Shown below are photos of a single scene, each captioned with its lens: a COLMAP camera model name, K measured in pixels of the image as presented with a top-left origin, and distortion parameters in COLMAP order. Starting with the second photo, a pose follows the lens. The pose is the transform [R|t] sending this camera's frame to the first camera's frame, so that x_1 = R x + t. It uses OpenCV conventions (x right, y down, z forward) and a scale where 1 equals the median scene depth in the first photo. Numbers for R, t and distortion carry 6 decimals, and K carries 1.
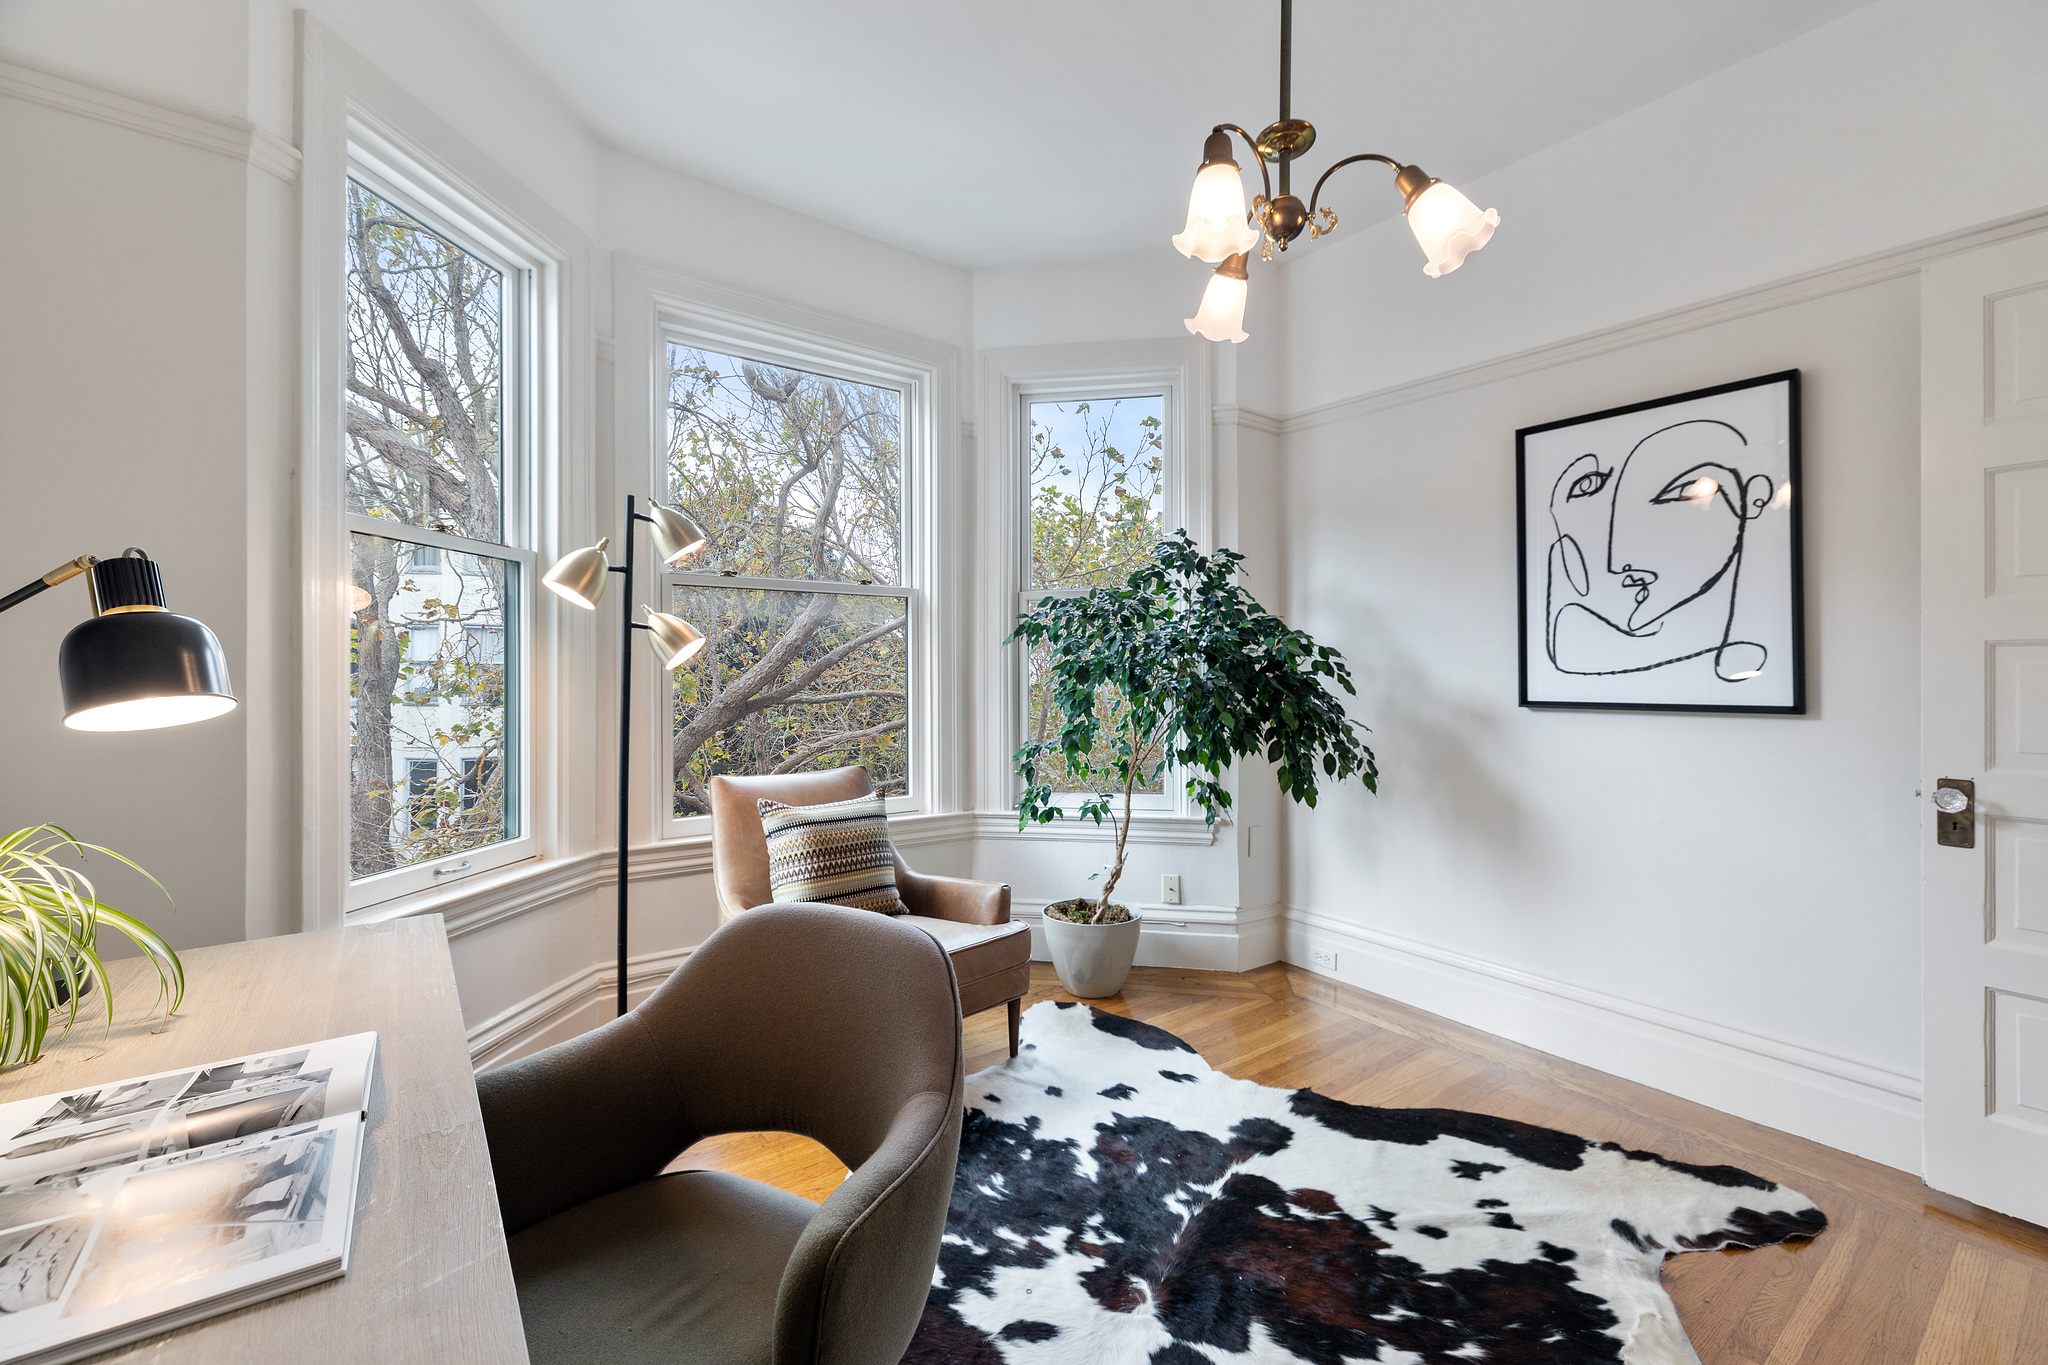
lens RADIAL K [[864.1, 0, 1047.9], [0, 864.1, 677.0], [0, 0, 1]] dist [-0.000526, 0.000103]
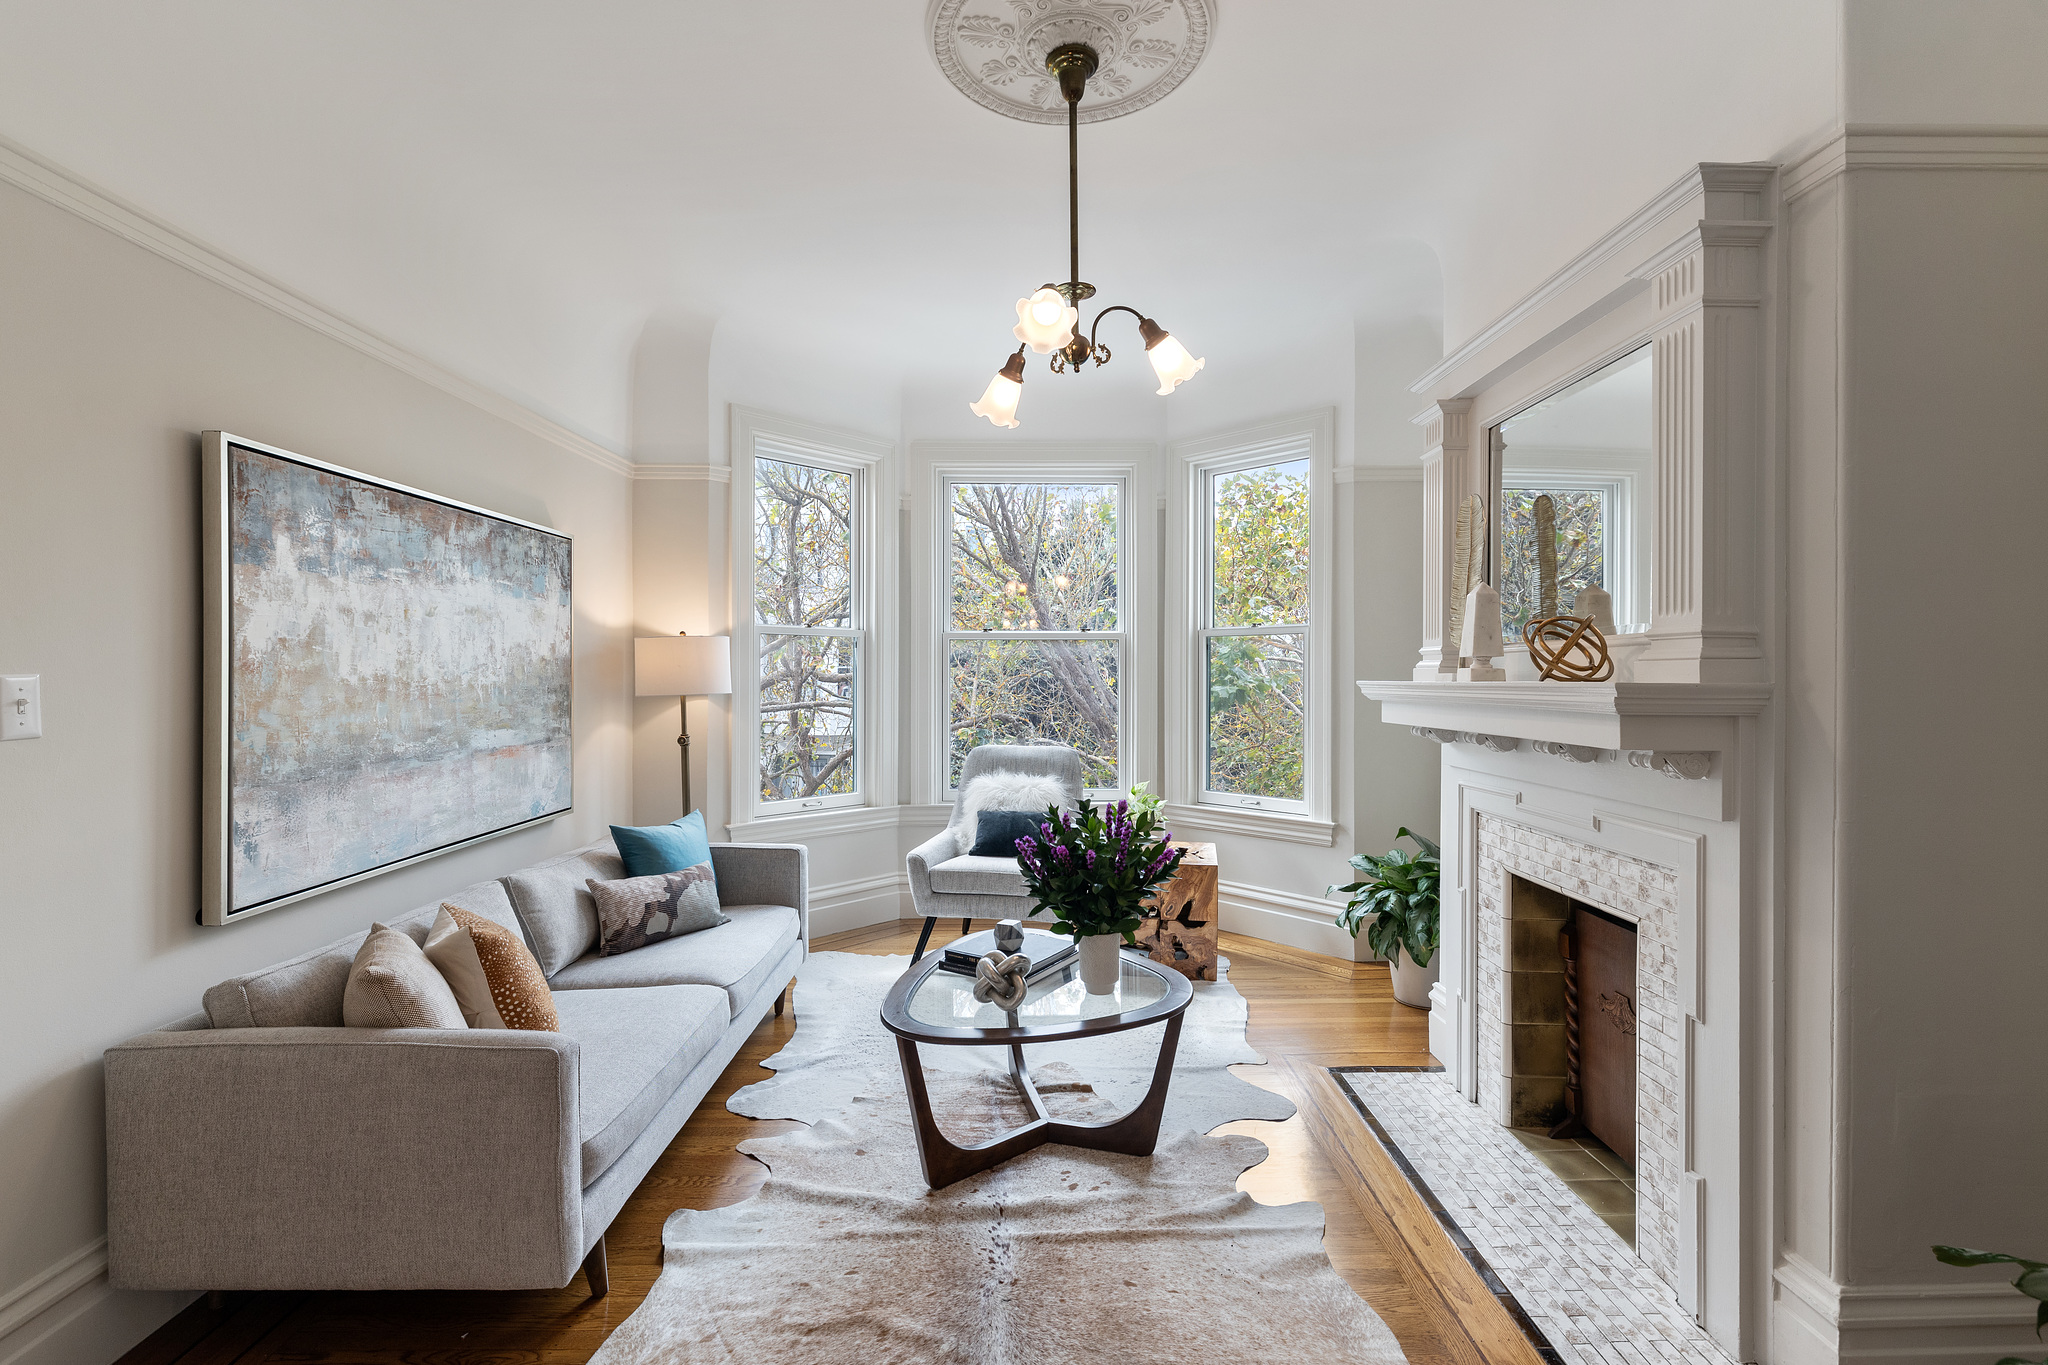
lens RADIAL K [[926.4, 0, 1041.9], [0, 926.4, 681.1], [0, 0, 1]] dist [-0.002190, -0.001622]
pose [[0.811953, 0.003659, -0.583711, 0.927755], [0.005544, 0.999887, 0.013980, -0.076488], [0.583696, -0.014587, 0.811841, -0.375248]]
